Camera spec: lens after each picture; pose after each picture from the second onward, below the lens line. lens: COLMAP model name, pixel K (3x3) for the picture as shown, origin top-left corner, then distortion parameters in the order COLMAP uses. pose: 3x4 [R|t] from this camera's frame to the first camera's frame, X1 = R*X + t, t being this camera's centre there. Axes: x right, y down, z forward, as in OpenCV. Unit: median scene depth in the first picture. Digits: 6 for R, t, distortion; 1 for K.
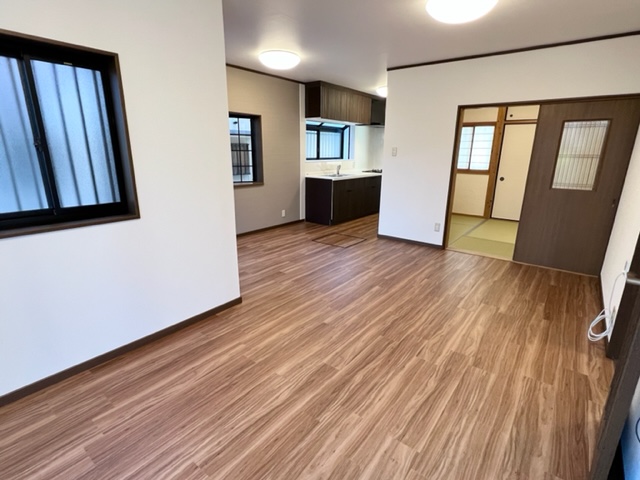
lens RADIAL K [[330.6, 0, 320.8], [0, 330.6, 244.3], [0, 0, 1]] dist [0.000831, -0.000398]
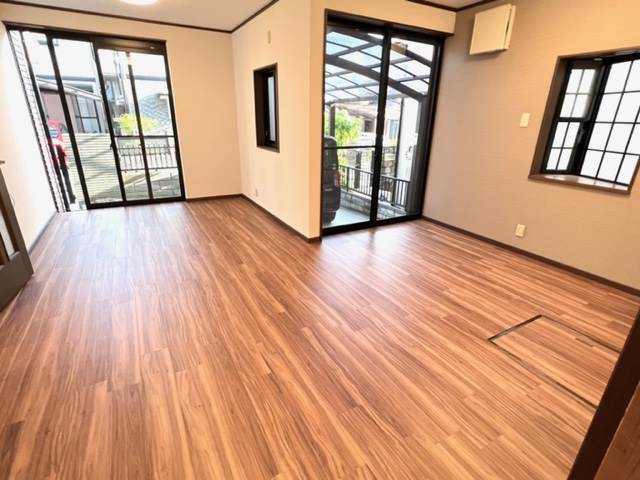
lens RADIAL K [[330.6, 0, 320.3], [0, 330.6, 242.1], [0, 0, 1]] dist [0.000831, -0.000398]
pose [[-0.392684, 0.308440, -0.866409, 0.679523], [-0.275067, 0.859569, 0.430674, -0.310832], [0.877575, 0.407439, -0.252697, 1.141524]]
